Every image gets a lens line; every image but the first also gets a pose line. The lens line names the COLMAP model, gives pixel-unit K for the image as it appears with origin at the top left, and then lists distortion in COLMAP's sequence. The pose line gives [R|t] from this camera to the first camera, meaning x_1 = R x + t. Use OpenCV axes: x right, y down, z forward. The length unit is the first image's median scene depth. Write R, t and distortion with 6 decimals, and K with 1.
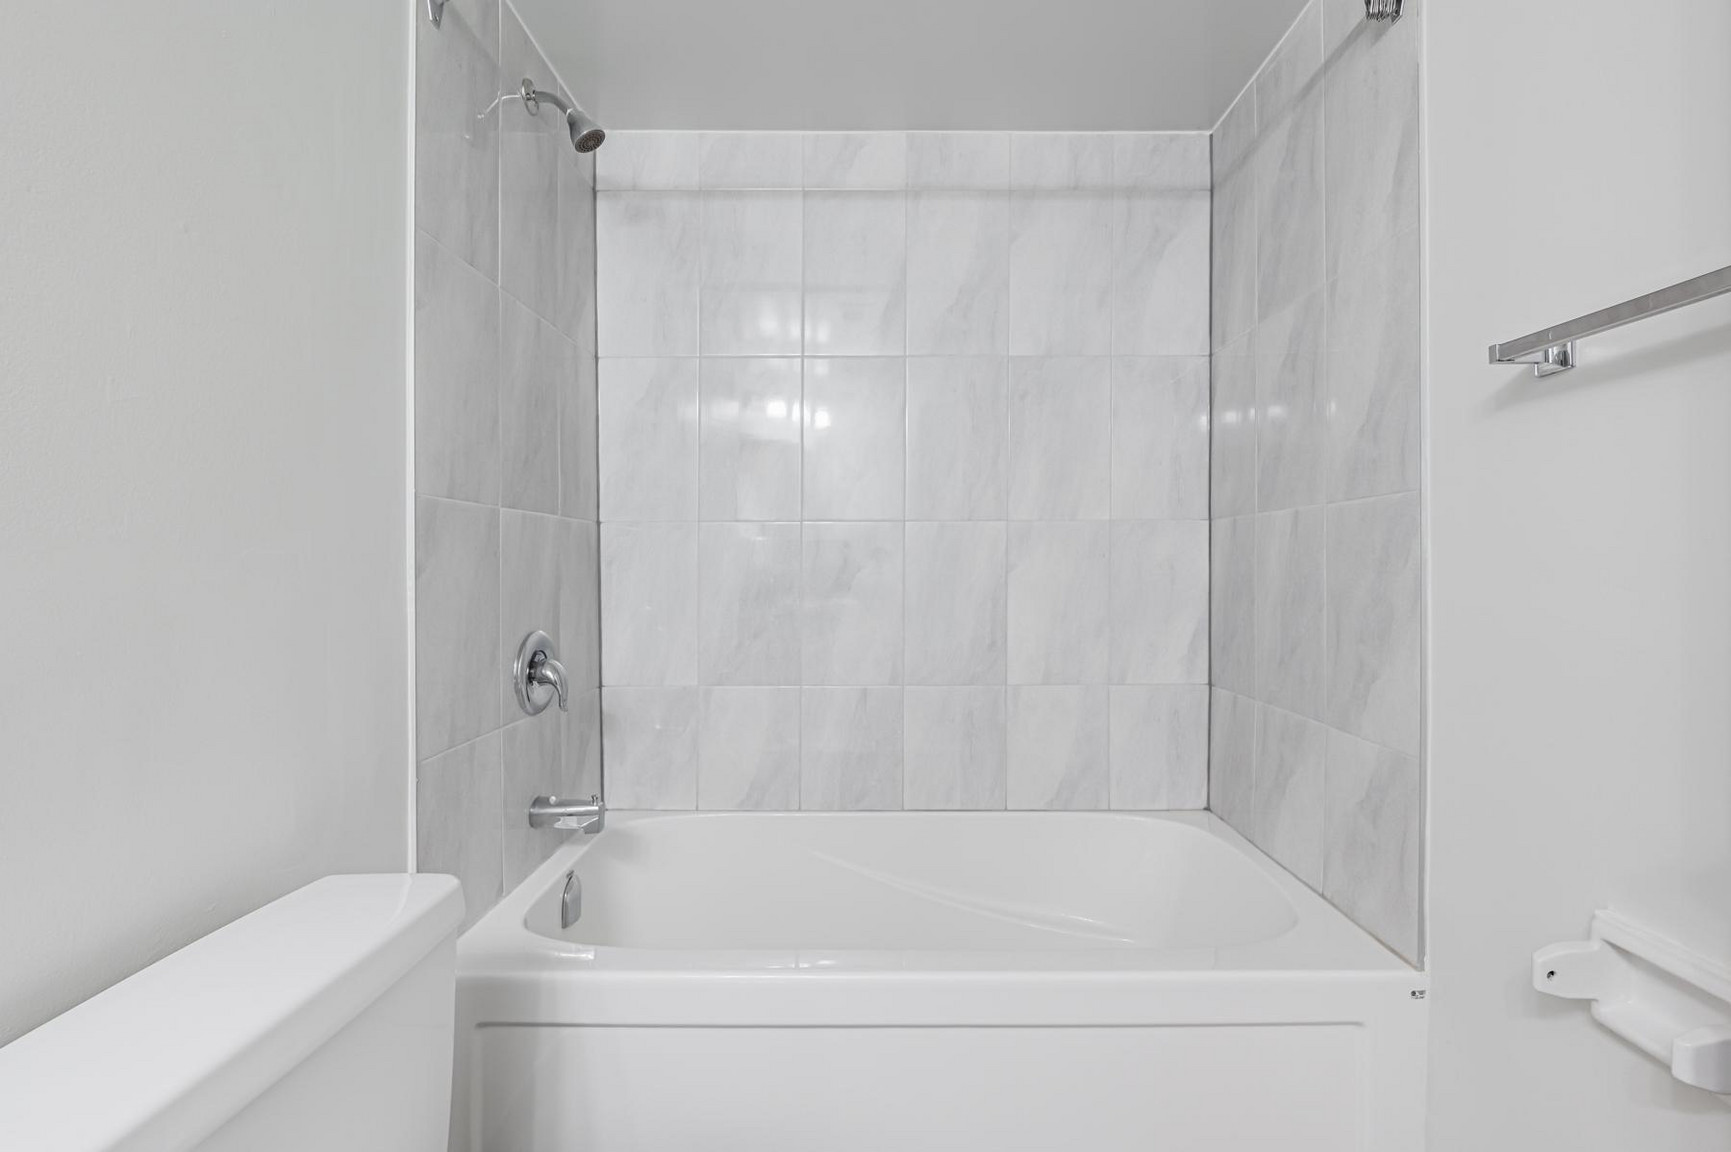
lens RADIAL K [[755.9, 0, 866.4], [0, 755.9, 558.2], [0, 0, 1]] dist [0.009924, 0.000035]
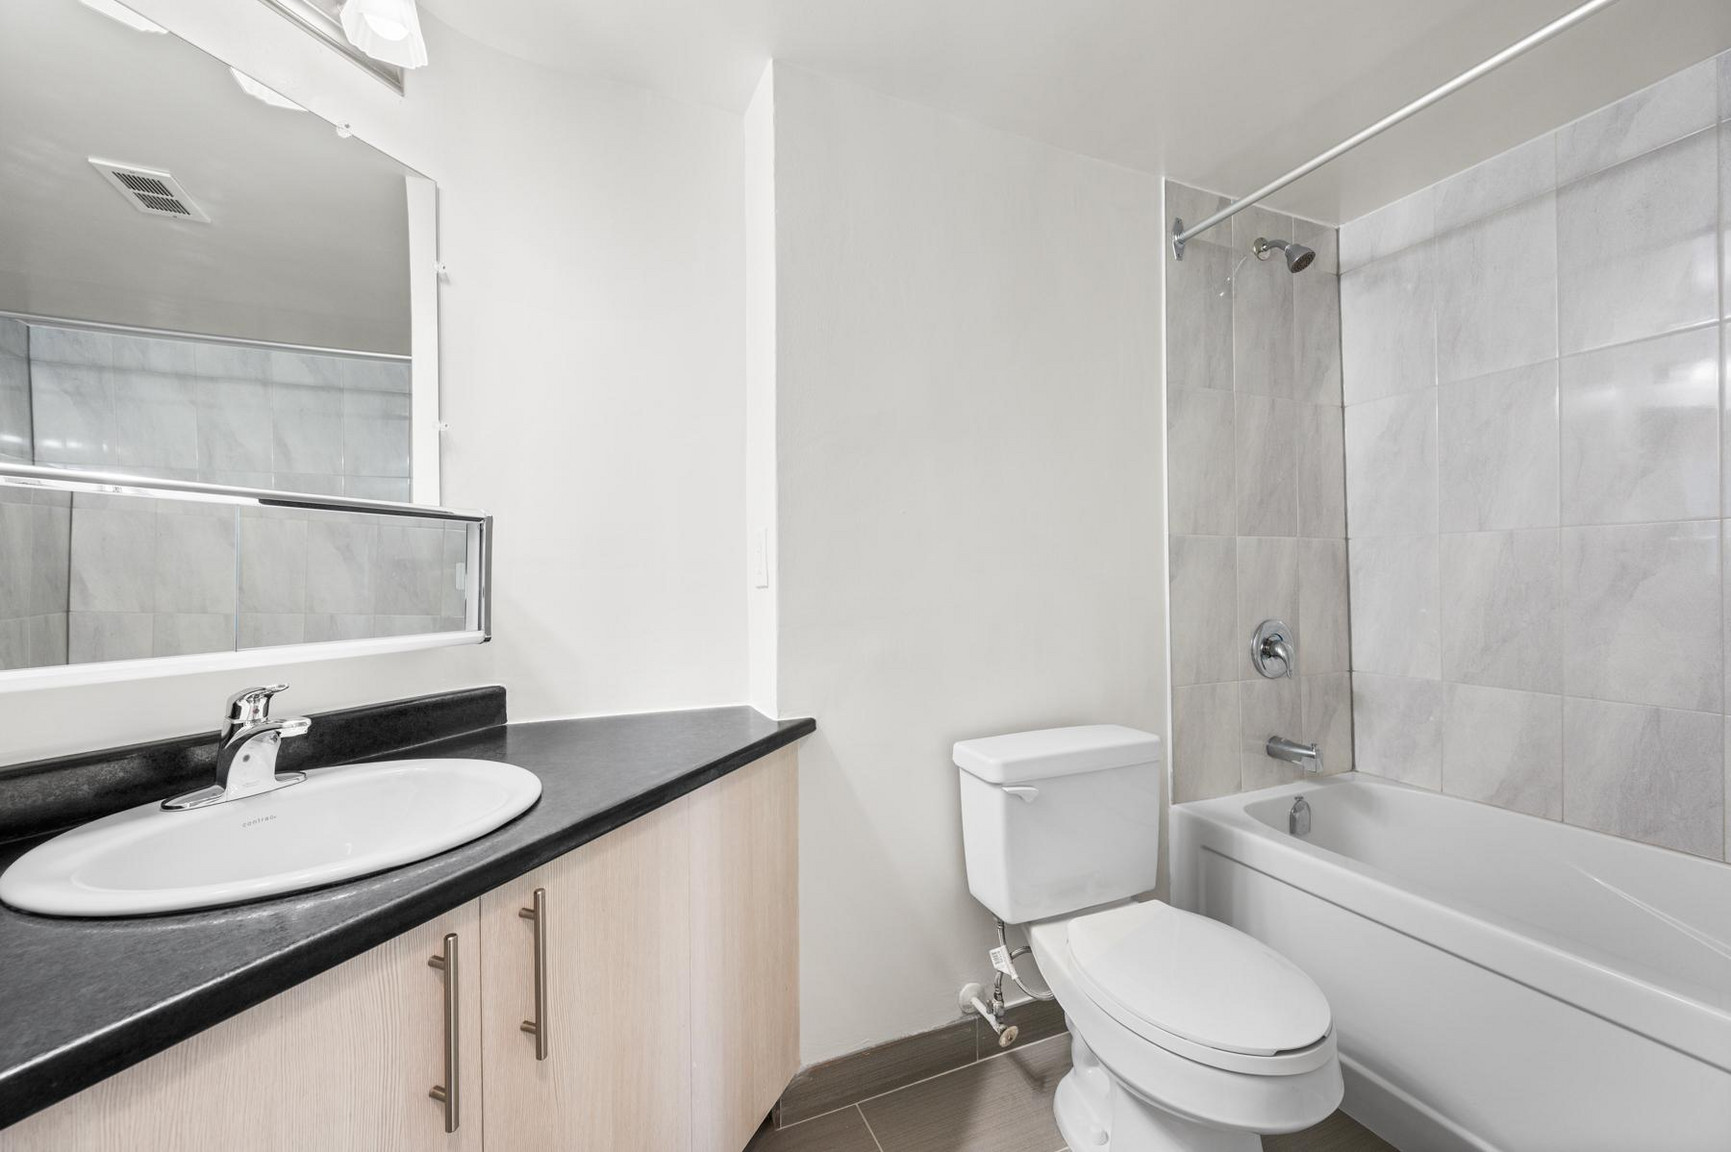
lens RADIAL K [[676.2, 0, 865.4], [0, 676.2, 573.4], [0, 0, 1]] dist [-0.015267, 0.000030]
pose [[0.397931, -0.006636, -0.917391, 0.347324], [0.015853, 0.999874, -0.000356, -0.002982], [0.917278, -0.014402, 0.397986, -0.168490]]
